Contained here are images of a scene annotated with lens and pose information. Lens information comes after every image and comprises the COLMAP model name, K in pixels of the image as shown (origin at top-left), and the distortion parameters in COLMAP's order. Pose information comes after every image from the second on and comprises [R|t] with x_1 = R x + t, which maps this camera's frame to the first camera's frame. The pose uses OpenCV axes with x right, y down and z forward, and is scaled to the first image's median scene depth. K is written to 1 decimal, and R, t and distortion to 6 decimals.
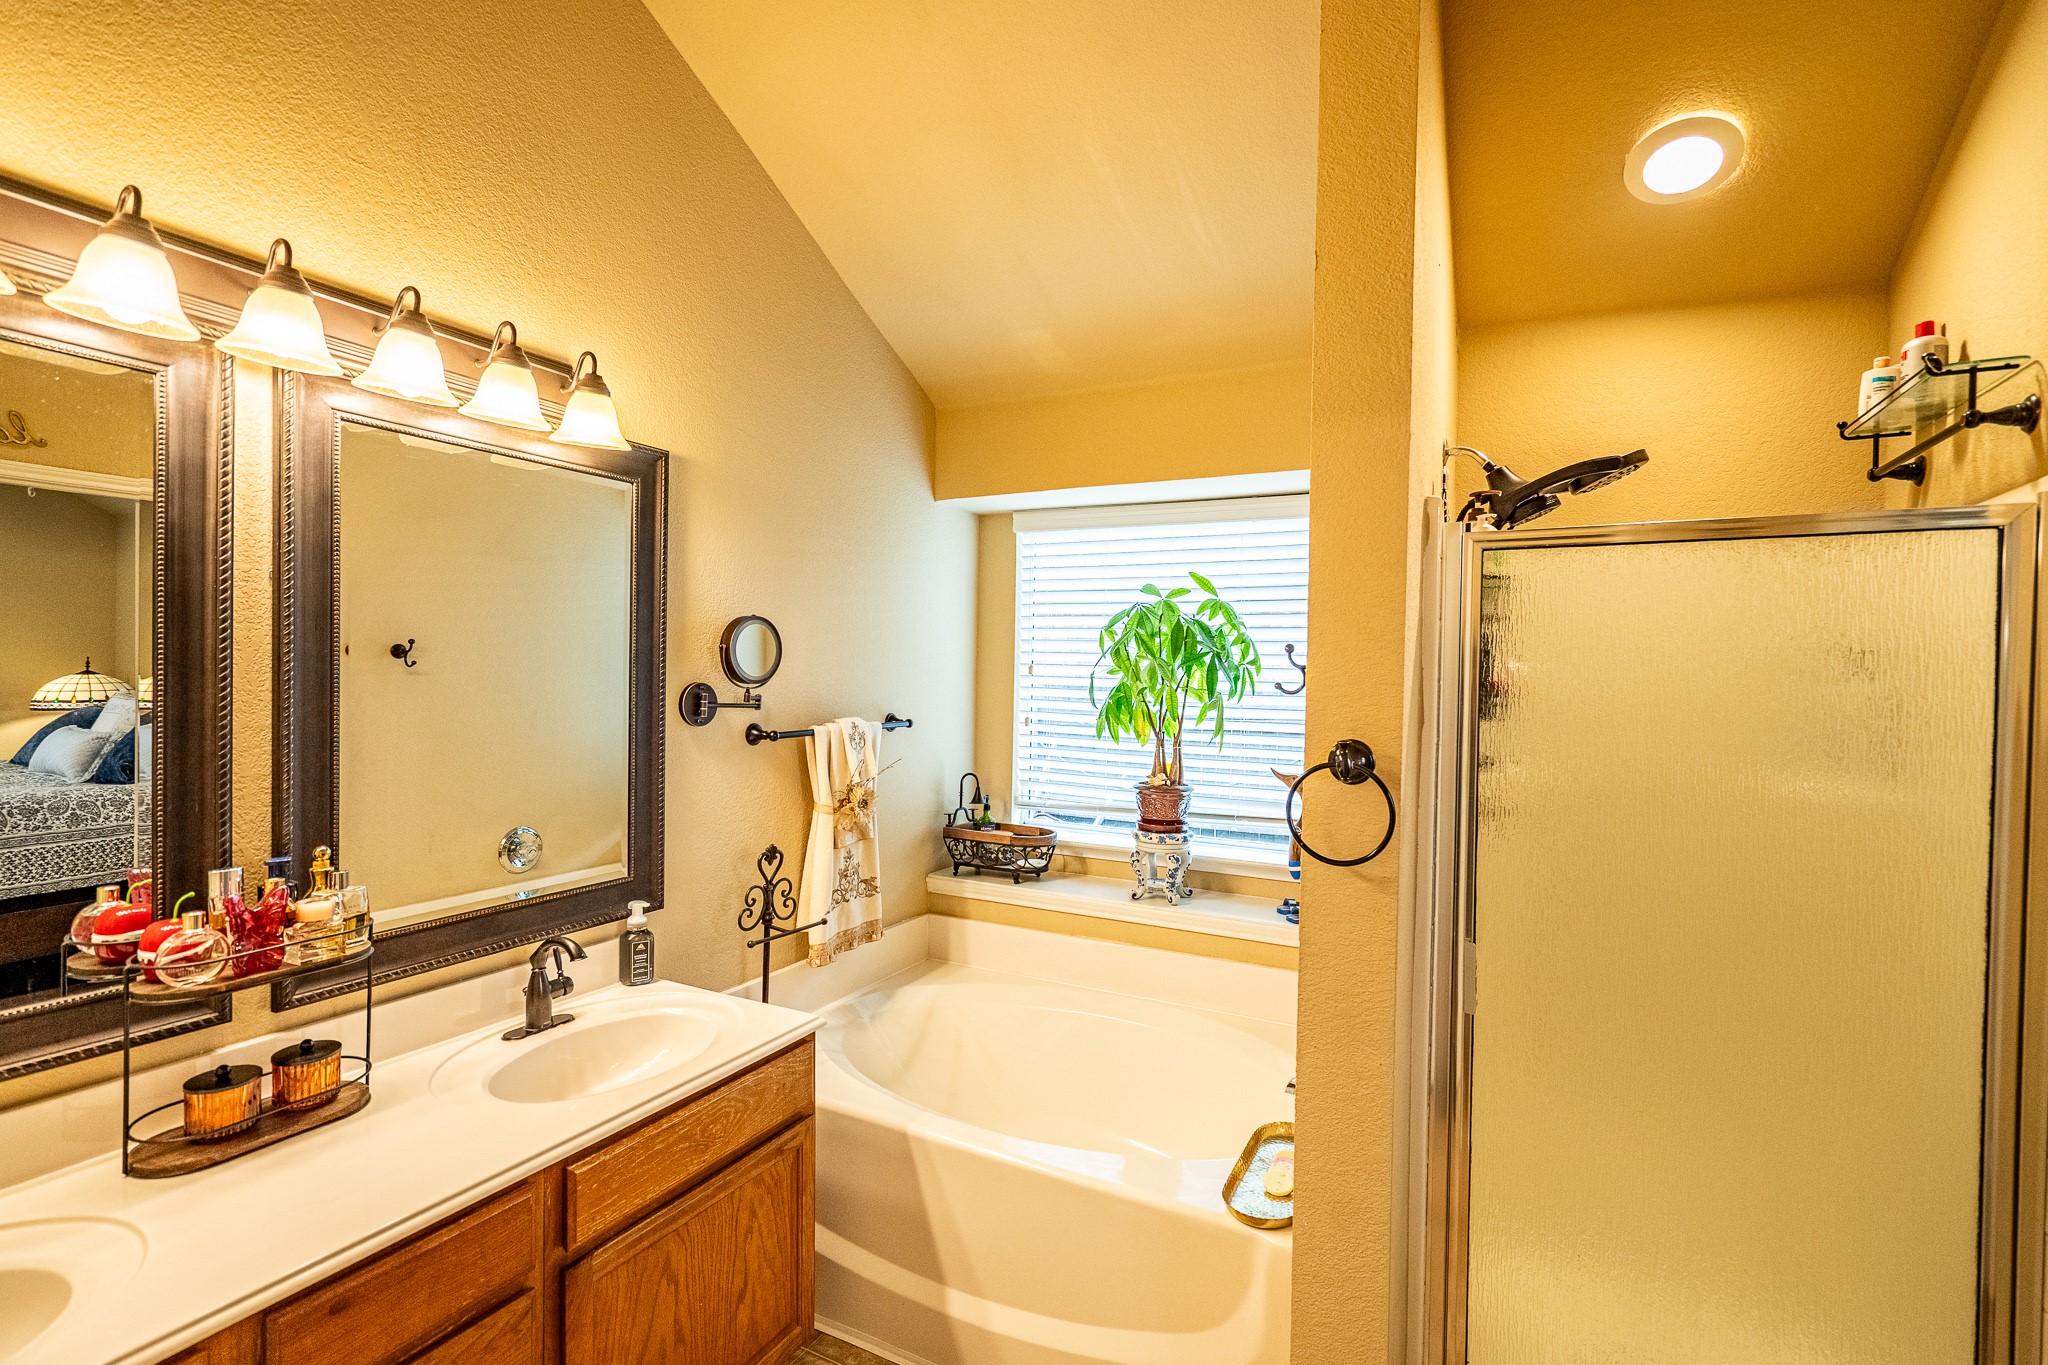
lens RADIAL K [[937.7, 0, 987.2], [0, 937.7, 681.3], [0, 0, 1]] dist [-0.000919, 0.000858]
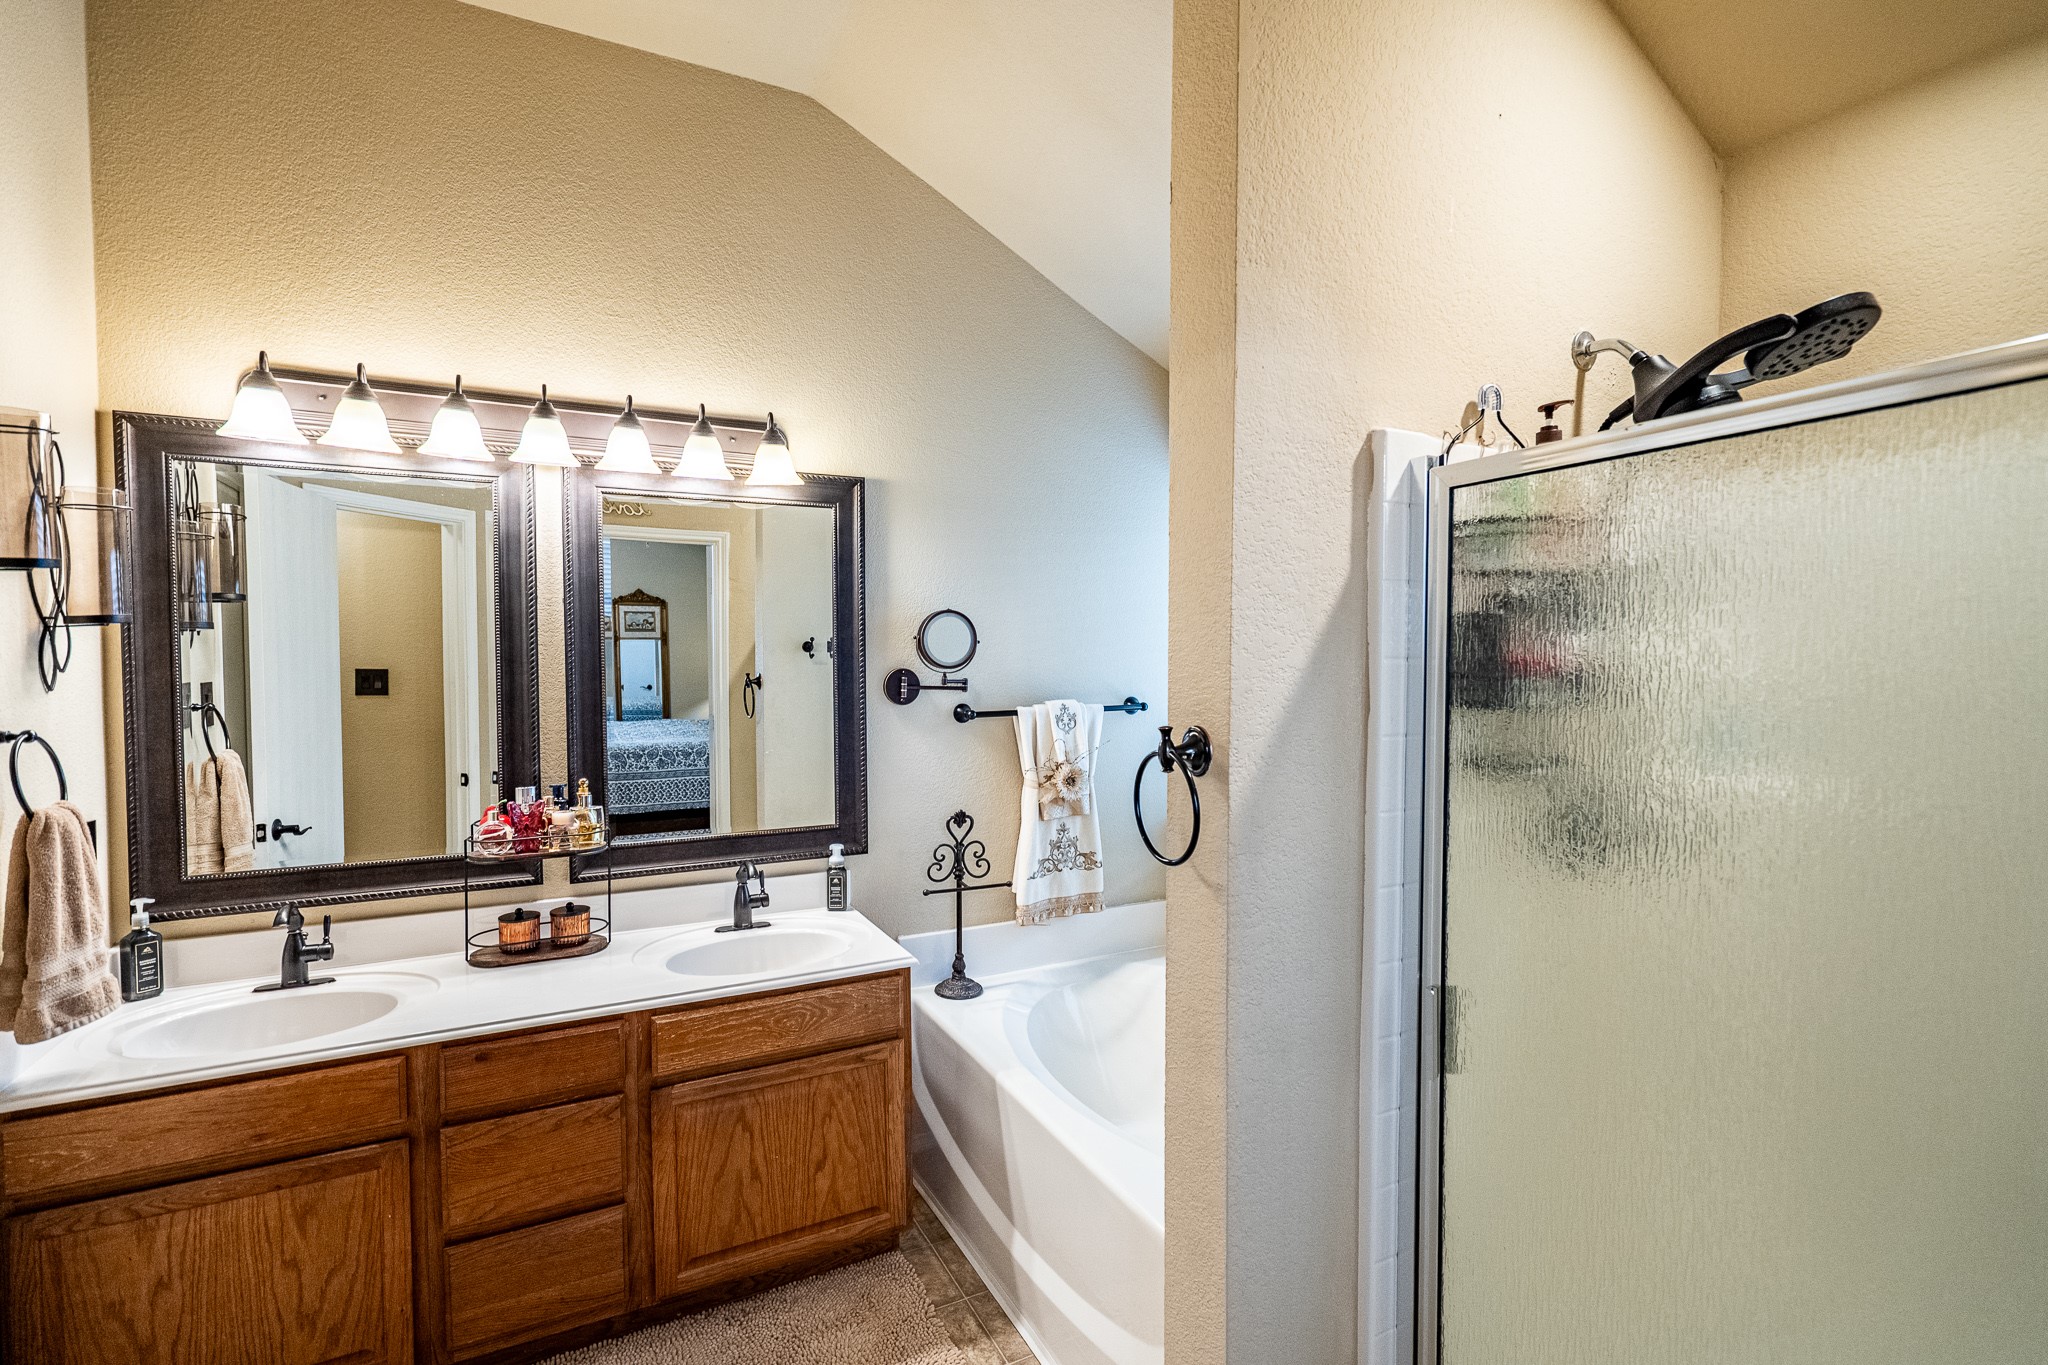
lens RADIAL K [[937.7, 0, 1009.9], [0, 937.7, 680.9], [0, 0, 1]] dist [-0.000919, 0.000858]
pose [[0.815056, -0.003072, -0.579375, 0.547350], [0.010242, 0.999906, 0.009107, 0.008909], [0.579292, -0.013357, 0.815010, 0.124156]]
